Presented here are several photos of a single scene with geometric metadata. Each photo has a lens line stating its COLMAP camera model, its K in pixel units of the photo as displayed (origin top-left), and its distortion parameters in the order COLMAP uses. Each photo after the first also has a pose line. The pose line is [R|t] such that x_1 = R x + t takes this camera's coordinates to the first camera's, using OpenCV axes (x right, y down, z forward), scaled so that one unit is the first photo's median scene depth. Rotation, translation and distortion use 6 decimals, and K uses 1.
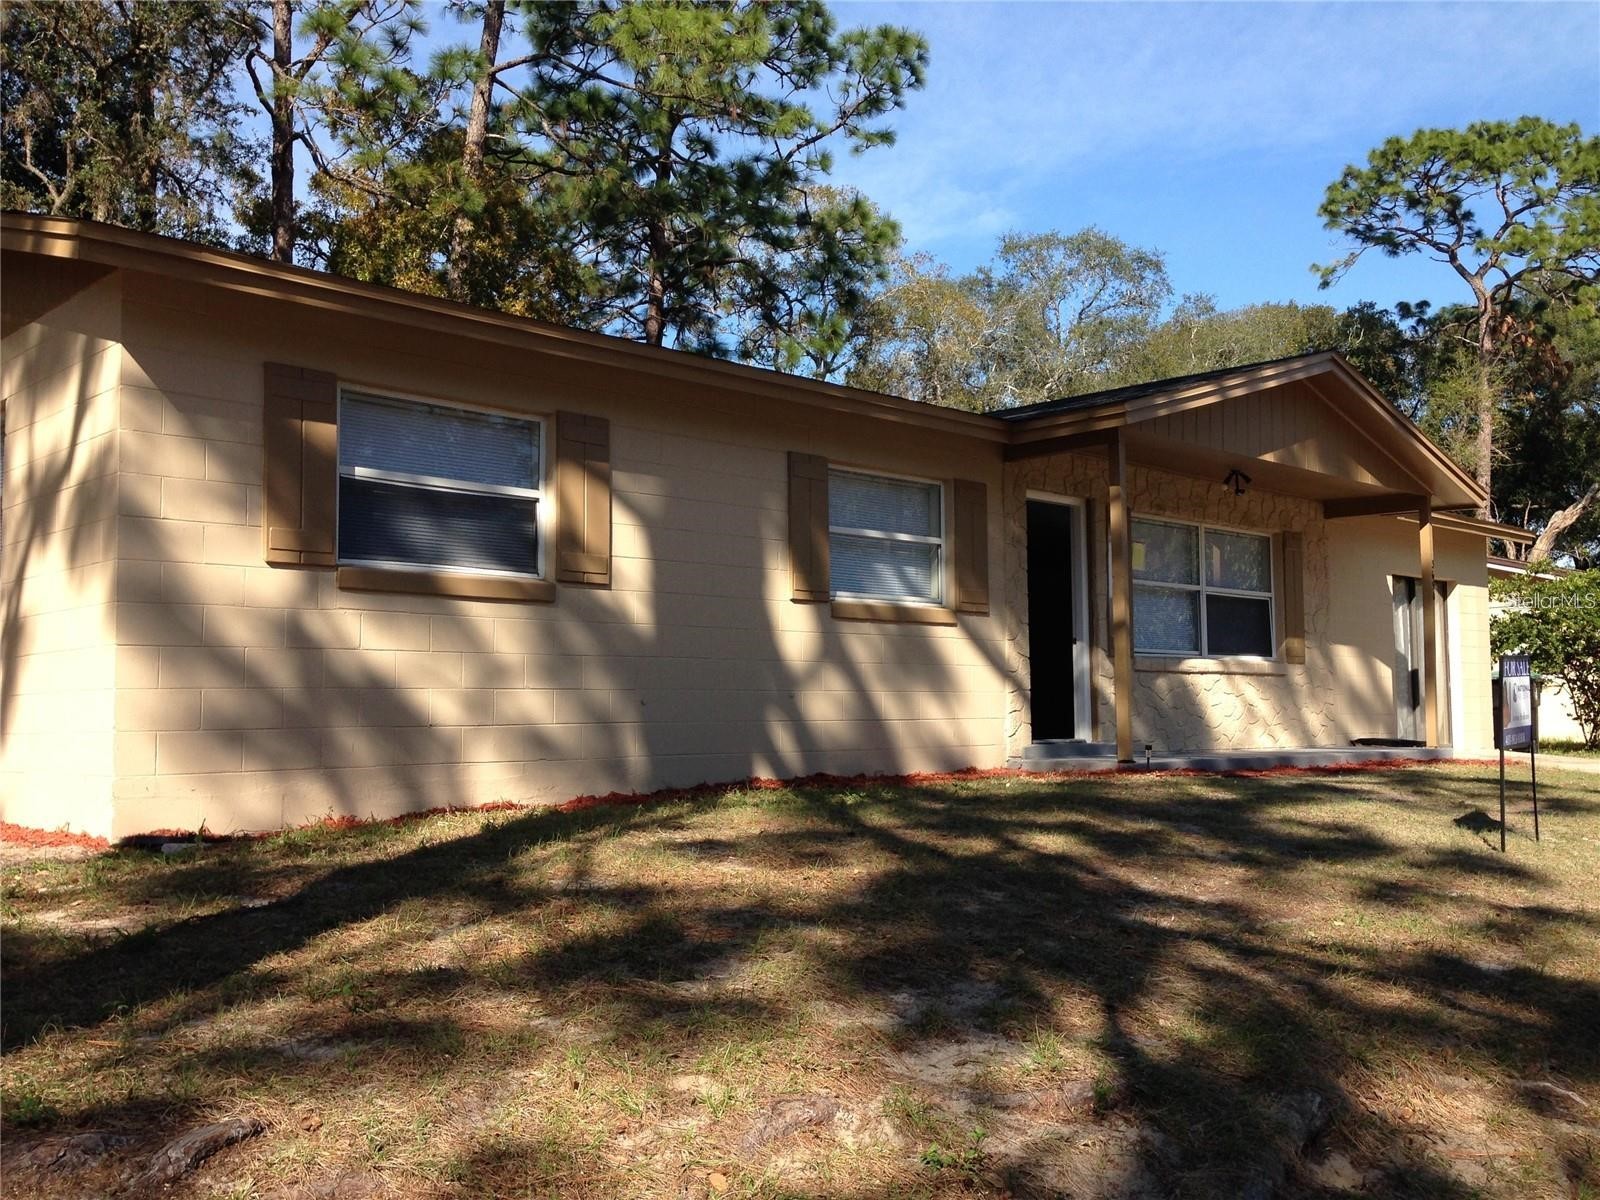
lens RADIAL K [[1469.8, 0, 800.0], [0, 1469.8, 600.0], [0, 0, 1]] dist [0.007749, 0.191624]
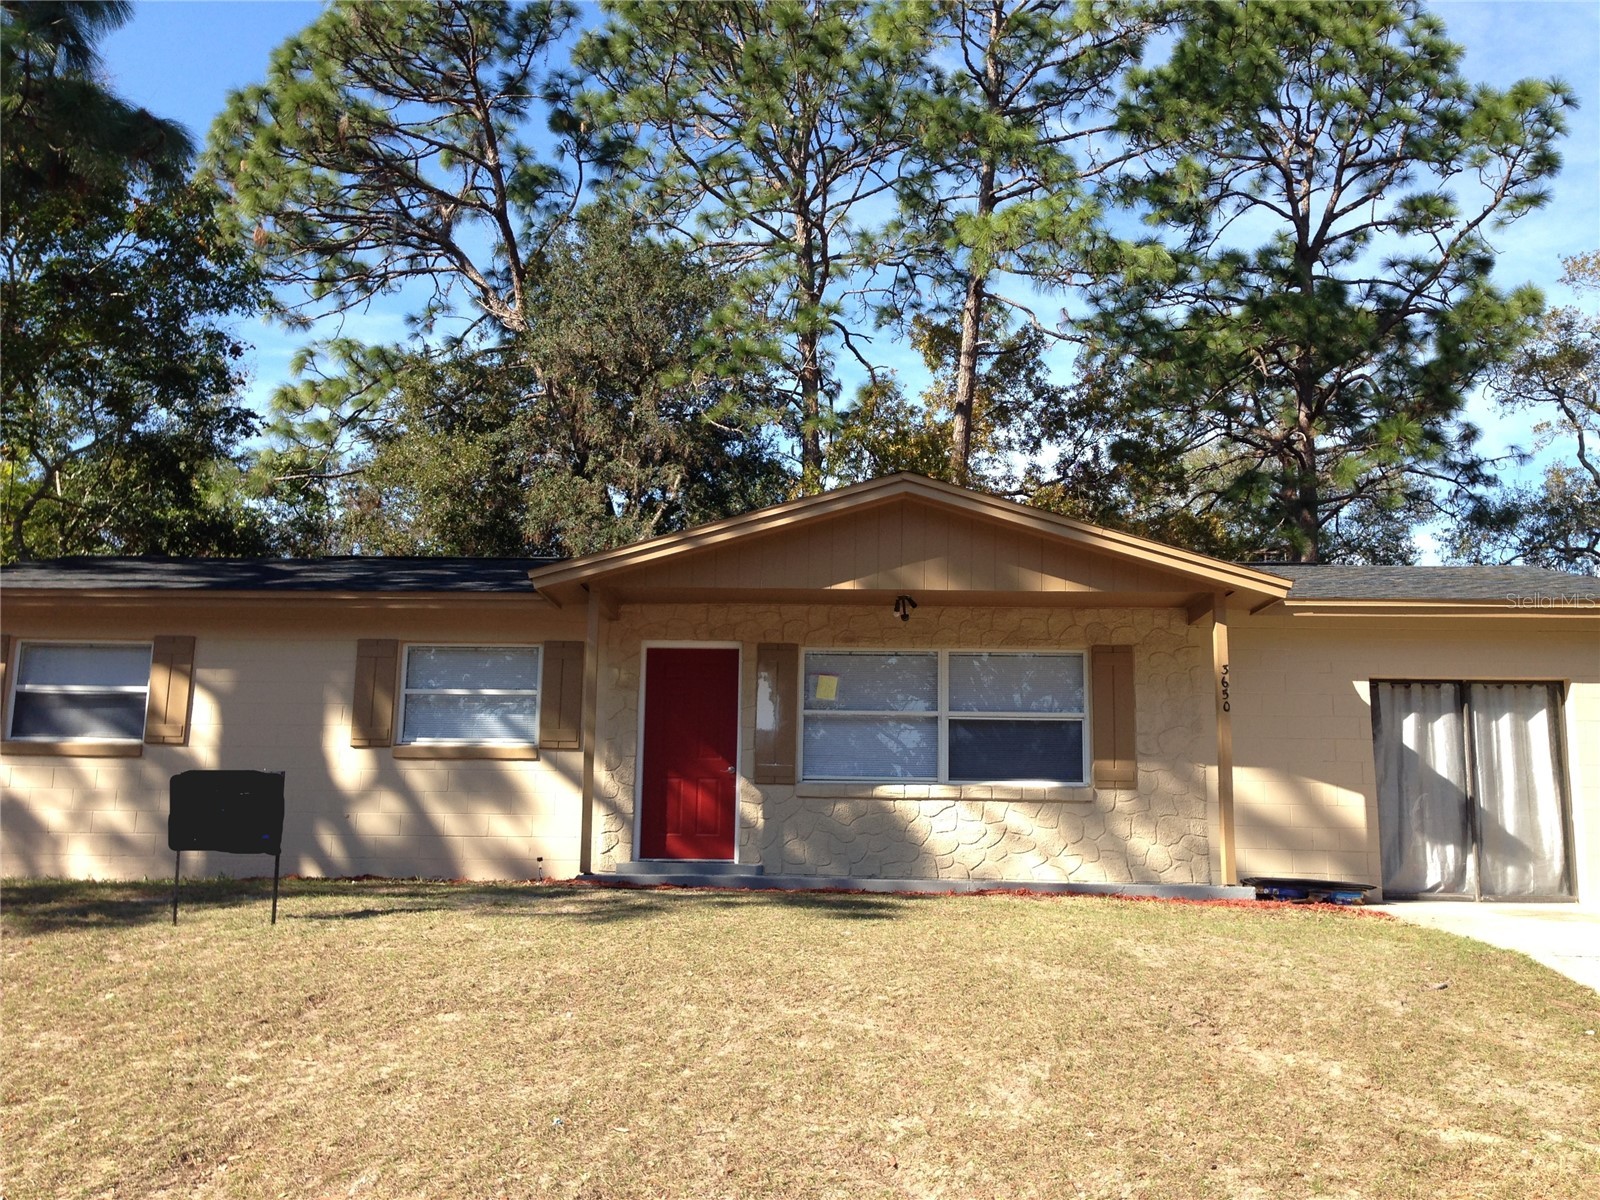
lens RADIAL K [[1469.8, 0, 800.0], [0, 1469.8, 600.0], [0, 0, 1]] dist [0.007749, 0.191624]
pose [[0.661790, -0.113746, -0.741010, 1.231151], [0.030509, 0.991690, -0.124978, 0.047981], [0.749068, 0.060101, 0.659761, 0.342951]]
